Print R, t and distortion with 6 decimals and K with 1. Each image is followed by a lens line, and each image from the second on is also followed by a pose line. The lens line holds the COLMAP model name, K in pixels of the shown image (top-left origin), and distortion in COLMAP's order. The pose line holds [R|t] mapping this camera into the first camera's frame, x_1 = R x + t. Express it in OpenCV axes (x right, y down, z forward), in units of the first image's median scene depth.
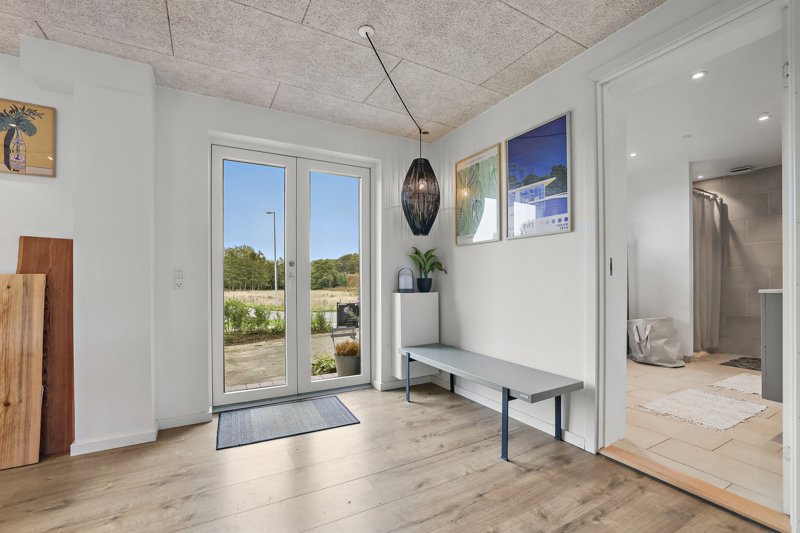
lens RADIAL K [[349.6, 0, 391.9], [0, 349.6, 278.9], [0, 0, 1]] dist [-0.014091, 0.004897]
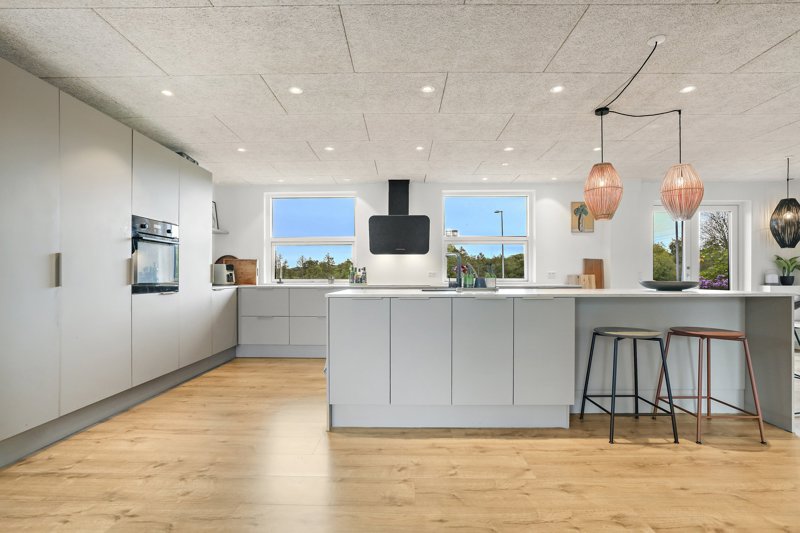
lens RADIAL K [[382.8, 0, 400.6], [0, 382.8, 273.3], [0, 0, 1]] dist [-0.009354, 0.001354]
pose [[0.884415, -0.002515, -0.466695, -0.932652], [0.000085, 0.999986, -0.005229, -0.008909], [0.466702, 0.004585, 0.884403, -1.844841]]
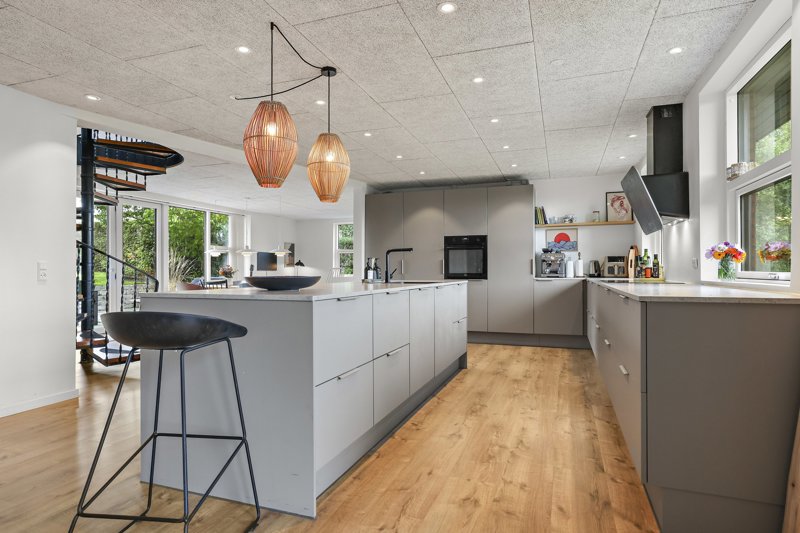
lens RADIAL K [[458.2, 0, 391.4], [0, 458.2, 271.1], [0, 0, 1]] dist [-0.002064, 0.000943]
pose [[-0.746284, 0.006587, -0.665595, -0.108360], [0.008331, 0.999965, 0.000556, -0.000683], [0.665575, -0.005130, -0.746313, 1.000218]]
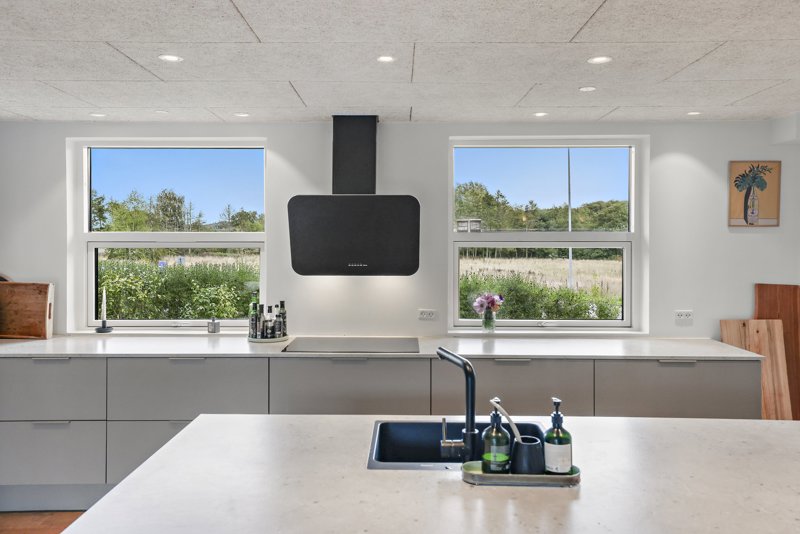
lens RADIAL K [[638.1, 0, 396.1], [0, 638.1, 241.3], [0, 0, 1]] dist [0.051541, 0.014947]
pose [[0.883628, 0.007922, -0.468123, -1.084625], [-0.003190, 0.999936, 0.010900, -0.268800], [0.468180, -0.008138, 0.883596, -1.308788]]
